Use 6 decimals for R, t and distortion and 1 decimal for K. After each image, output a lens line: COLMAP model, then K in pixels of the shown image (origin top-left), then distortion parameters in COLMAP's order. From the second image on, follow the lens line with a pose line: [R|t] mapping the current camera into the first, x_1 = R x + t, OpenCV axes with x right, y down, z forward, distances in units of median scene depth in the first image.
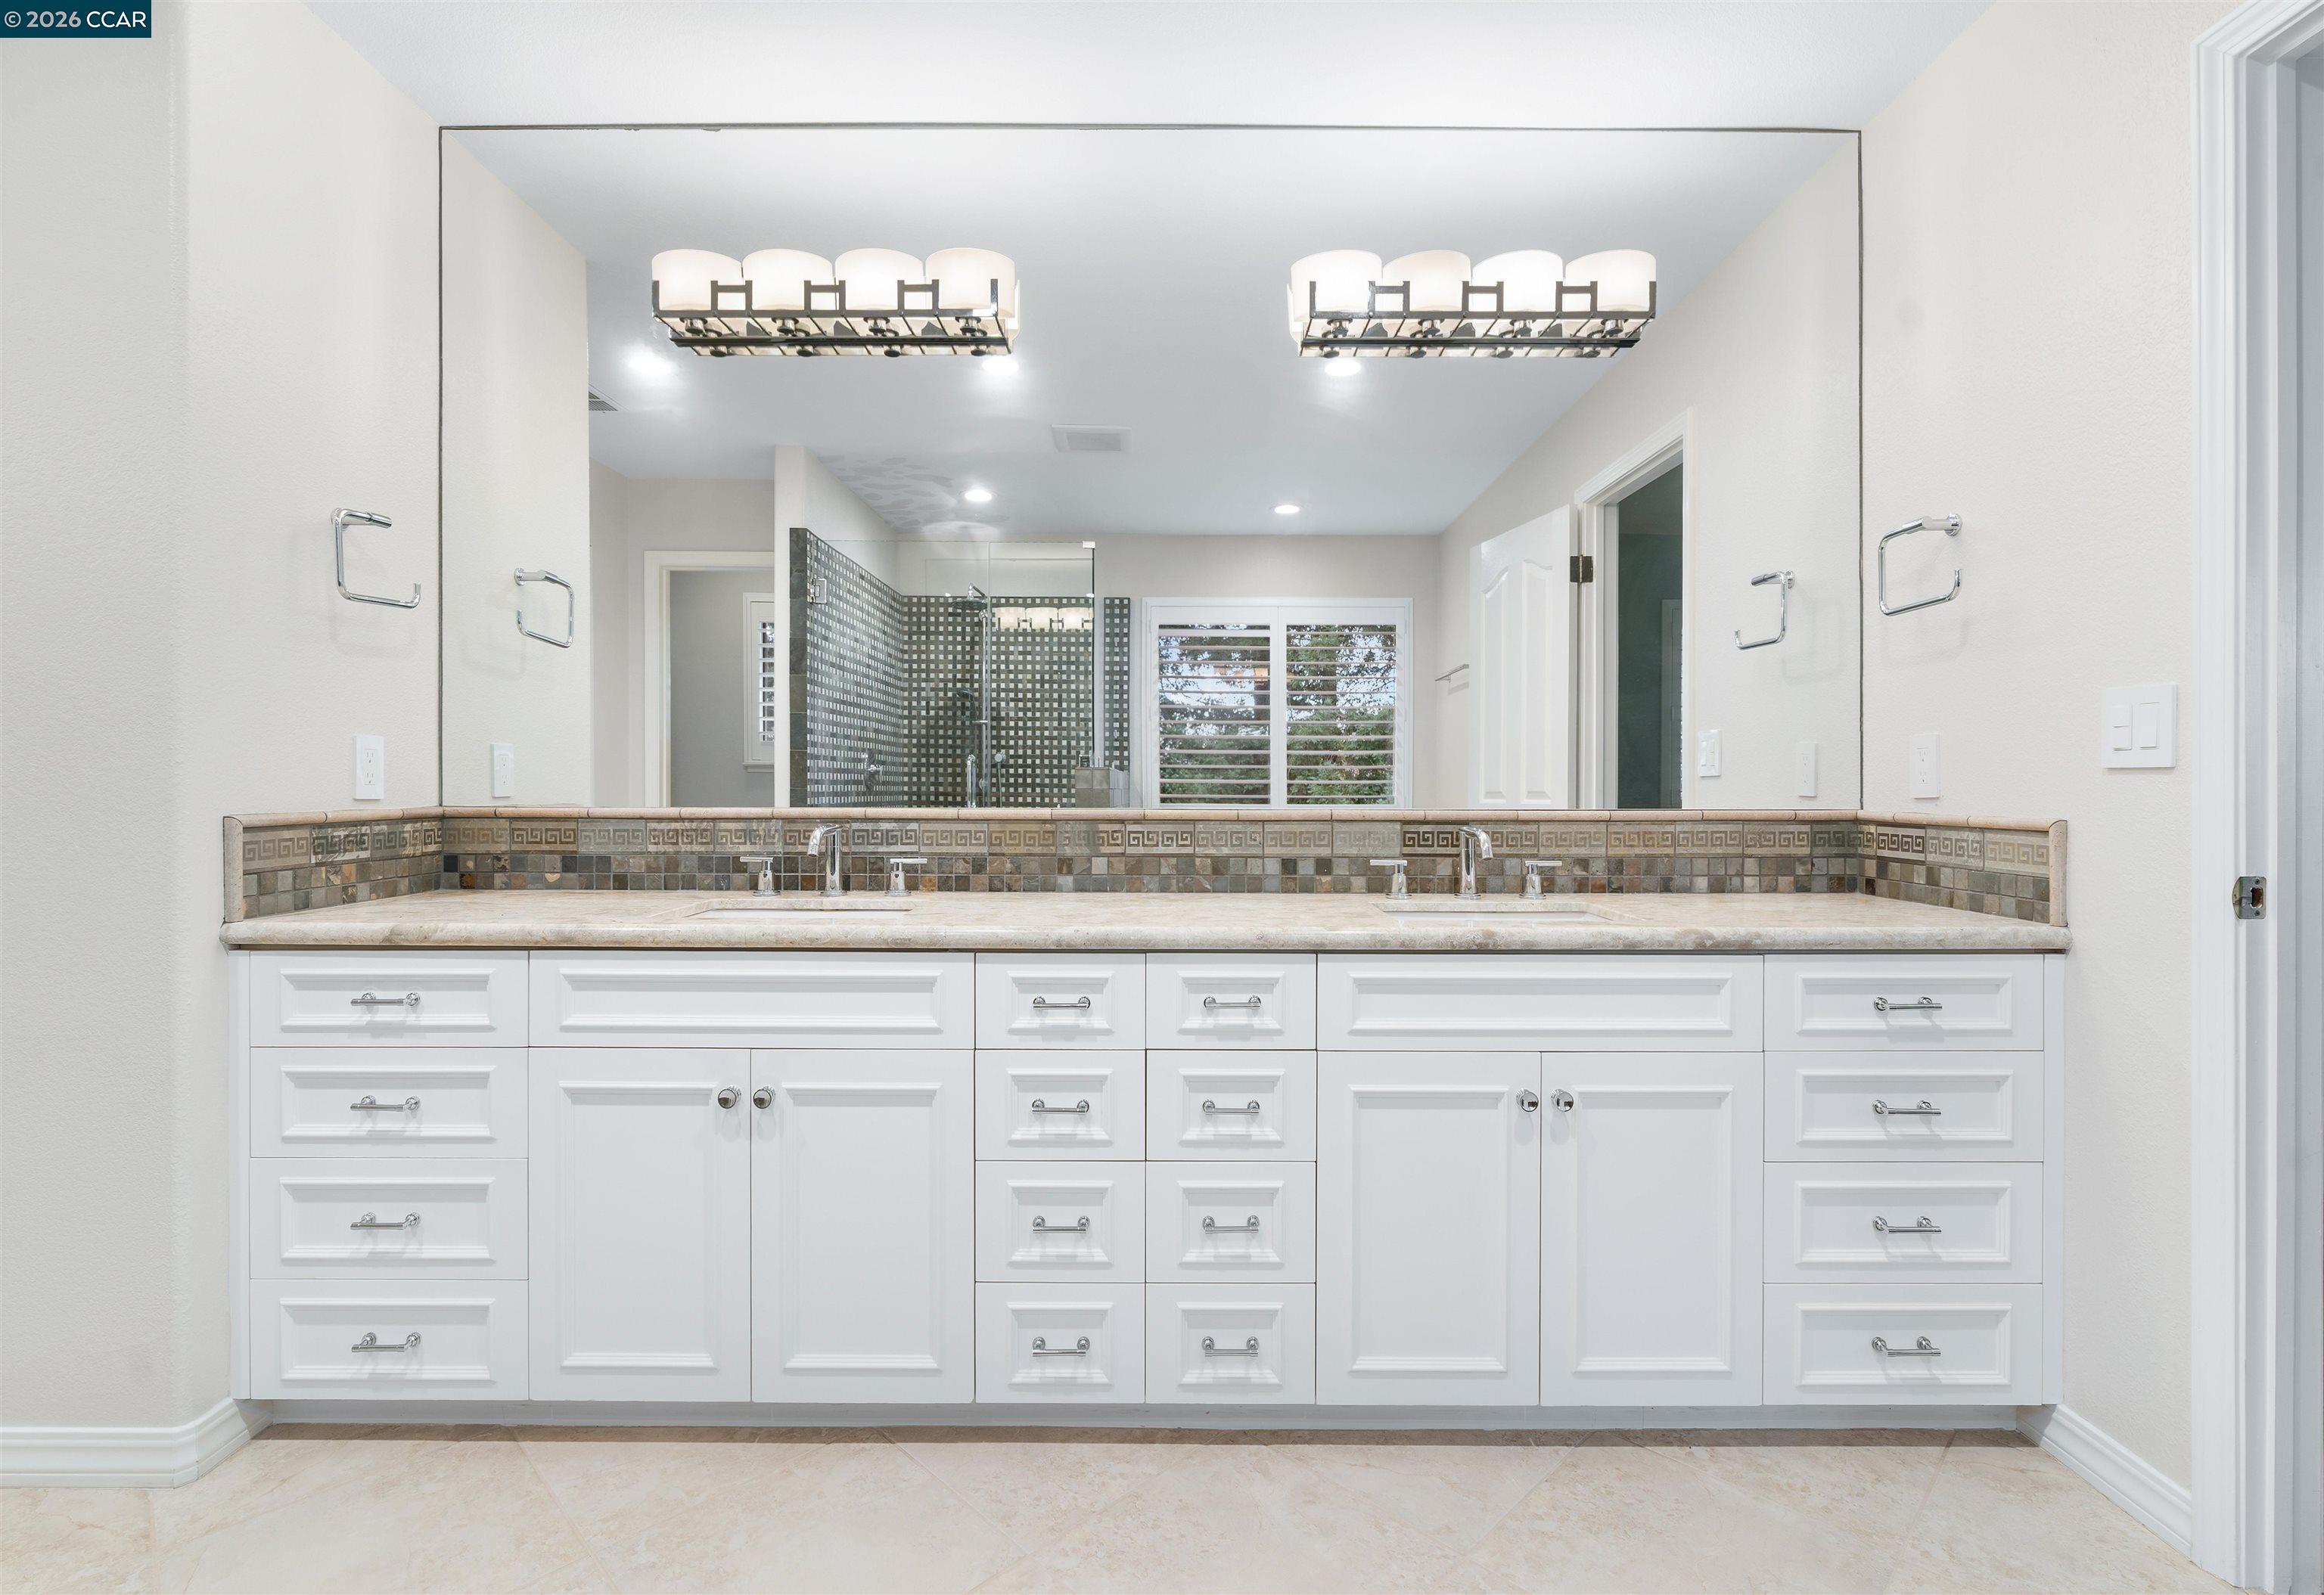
lens RADIAL K [[1175.0, 0, 1159.3], [0, 1175.0, 787.6], [0, 0, 1]] dist [-0.003990, -0.000563]
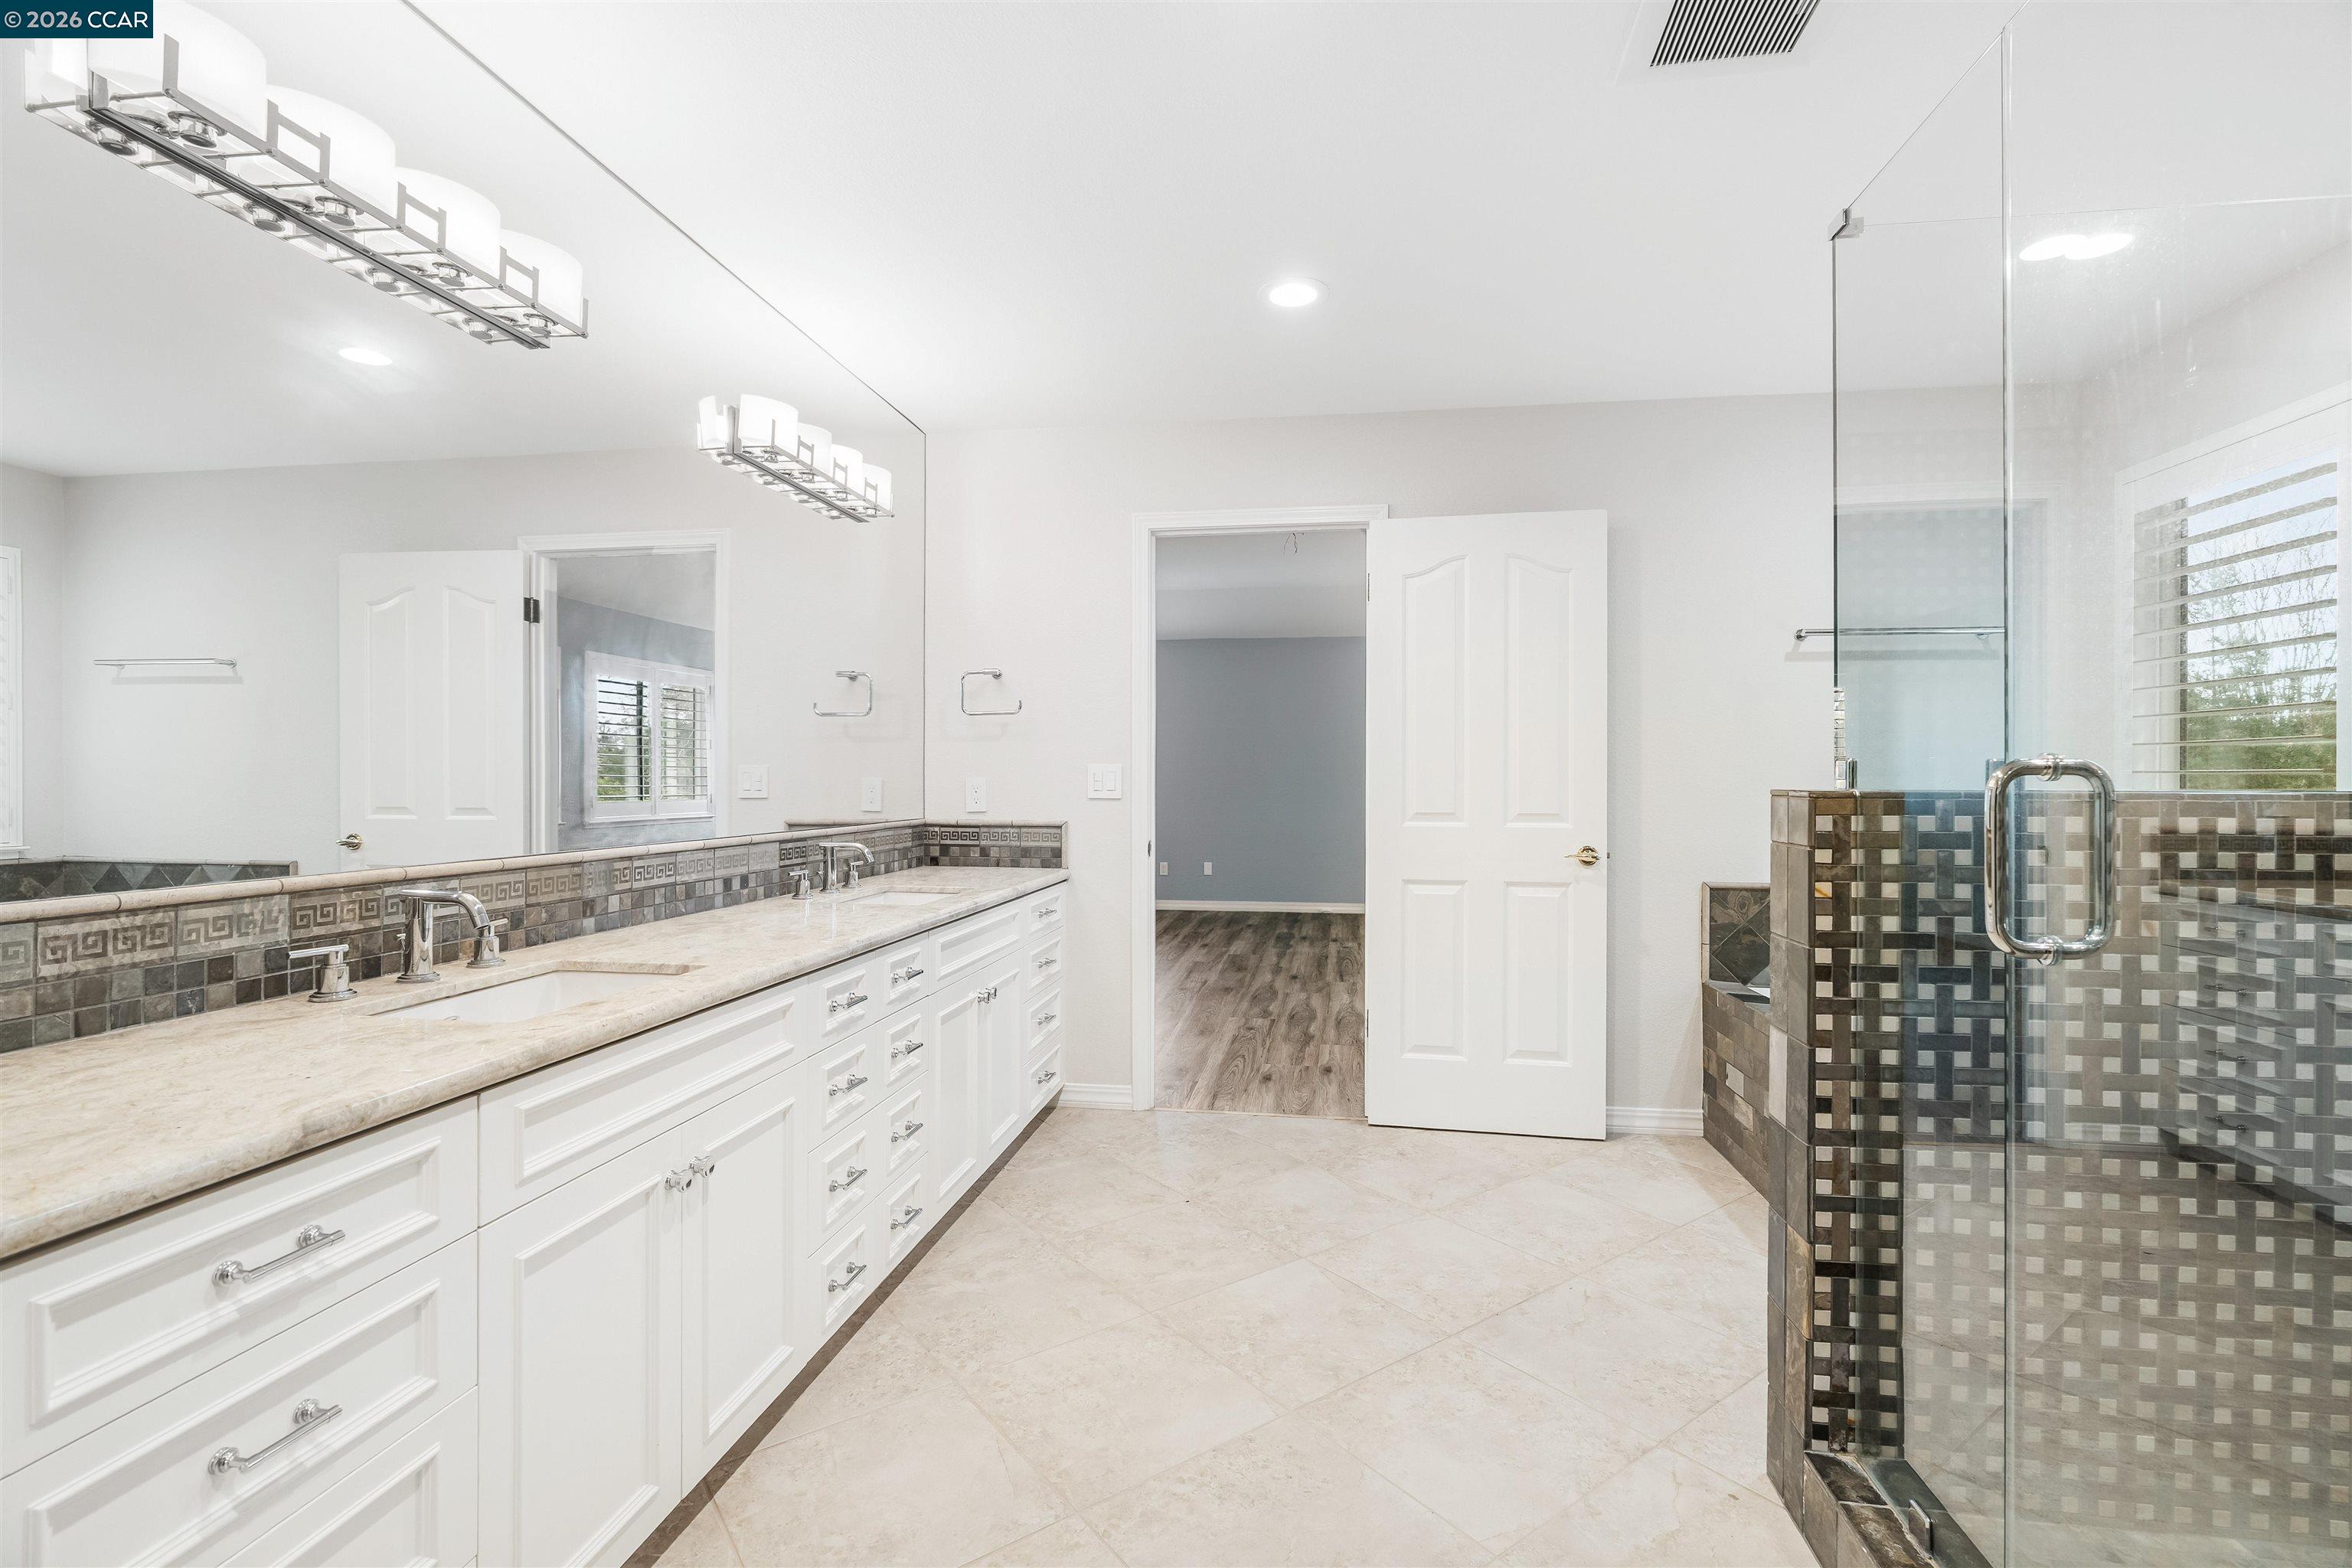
lens RADIAL K [[1068.2, 0, 1213.6], [0, 1068.2, 780.8], [0, 0, 1]] dist [0.002626, 0.000883]
pose [[0.095584, -0.005440, 0.995406, -0.927099], [-0.000983, 0.999984, 0.005560, -0.045661], [-0.995421, -0.001510, 0.095578, 0.396509]]
